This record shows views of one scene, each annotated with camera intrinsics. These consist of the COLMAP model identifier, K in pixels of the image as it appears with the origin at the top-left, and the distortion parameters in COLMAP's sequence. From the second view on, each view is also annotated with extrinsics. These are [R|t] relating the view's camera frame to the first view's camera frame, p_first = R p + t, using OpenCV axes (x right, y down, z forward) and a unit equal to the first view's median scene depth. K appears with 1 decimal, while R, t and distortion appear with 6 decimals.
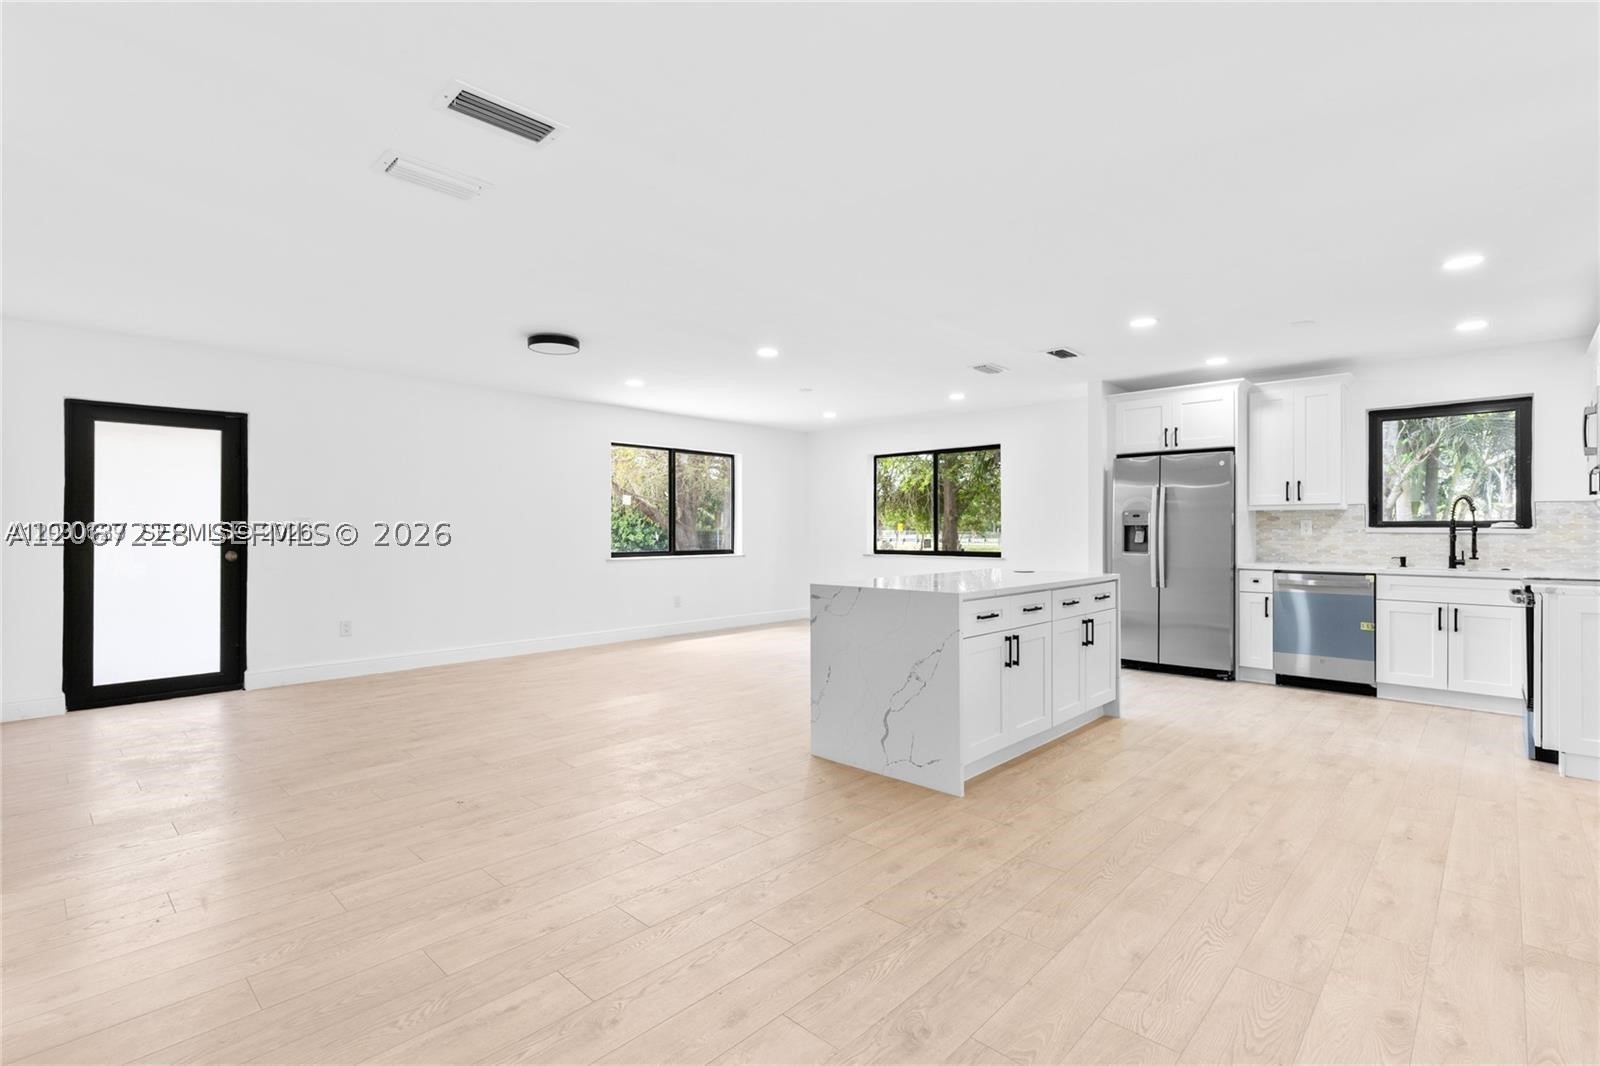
lens RADIAL K [[737.7, 0, 805.5], [0, 737.7, 528.0], [0, 0, 1]] dist [0.004116, -0.001717]
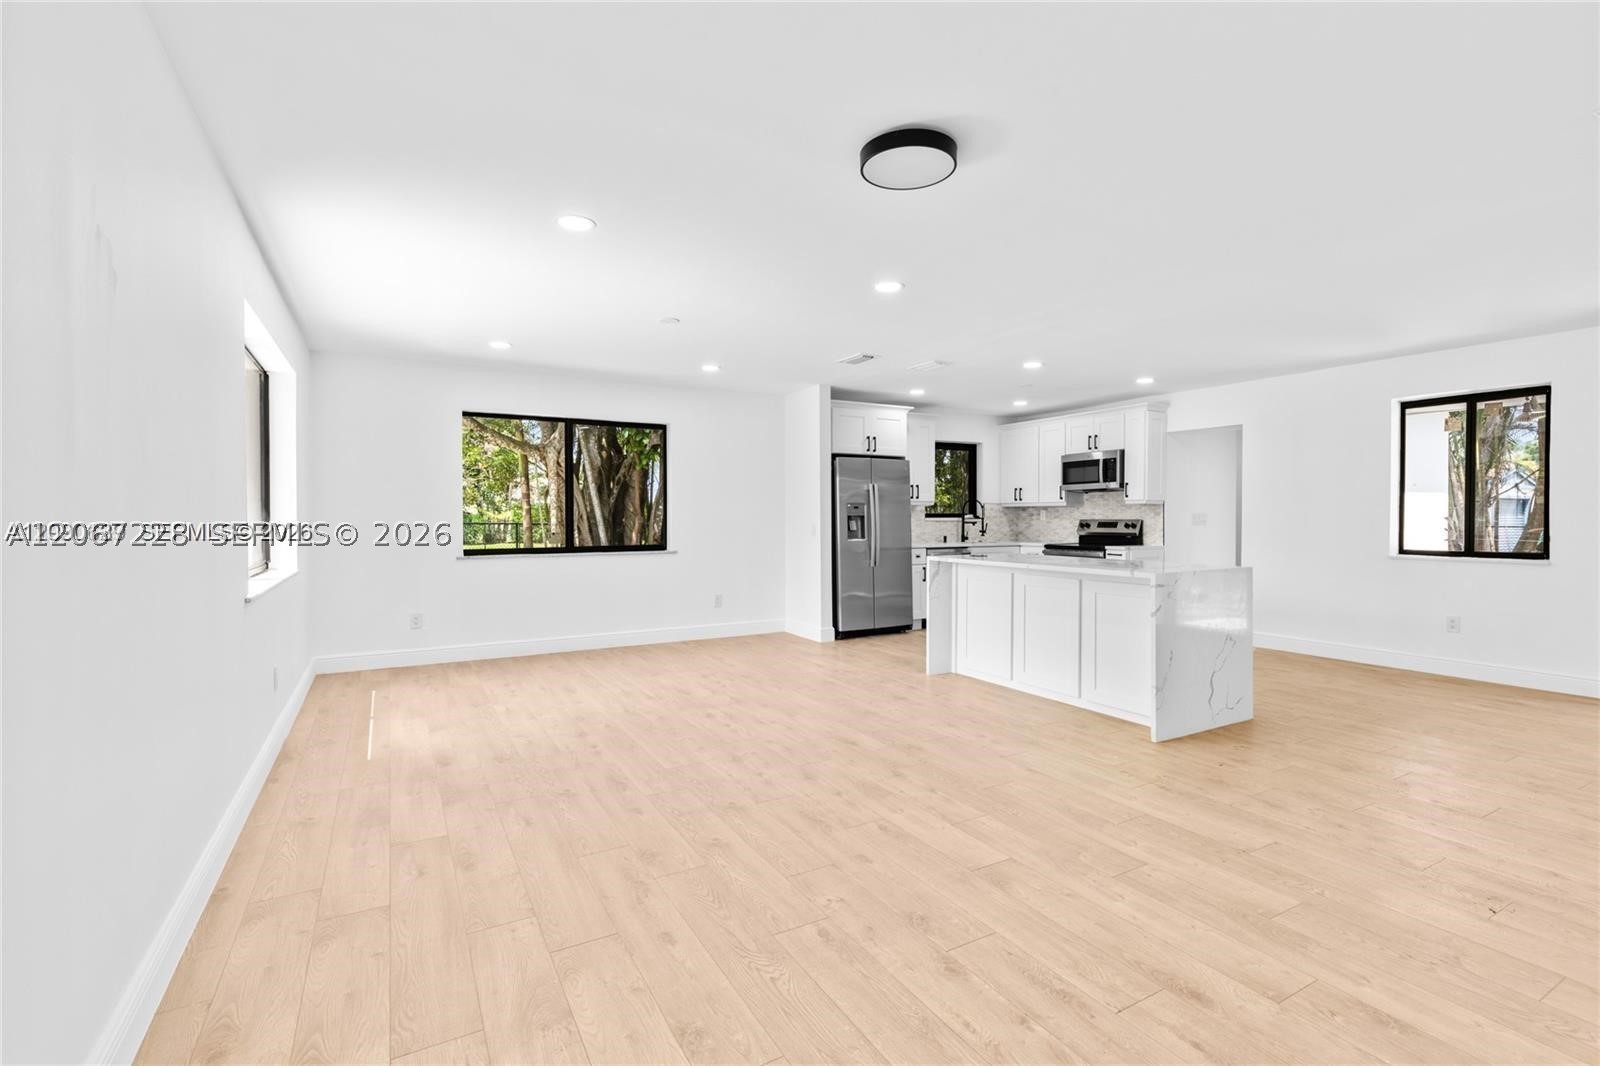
lens RADIAL K [[725.3, 0, 800.0], [0, 725.3, 533.0], [0, 0, 1]] dist [0.001330, -0.000156]
pose [[0.292648, -0.020282, 0.956005, -0.838502], [0.000086, 0.999776, 0.021185, -0.000688], [-0.956220, -0.006117, 0.292584, 0.914528]]
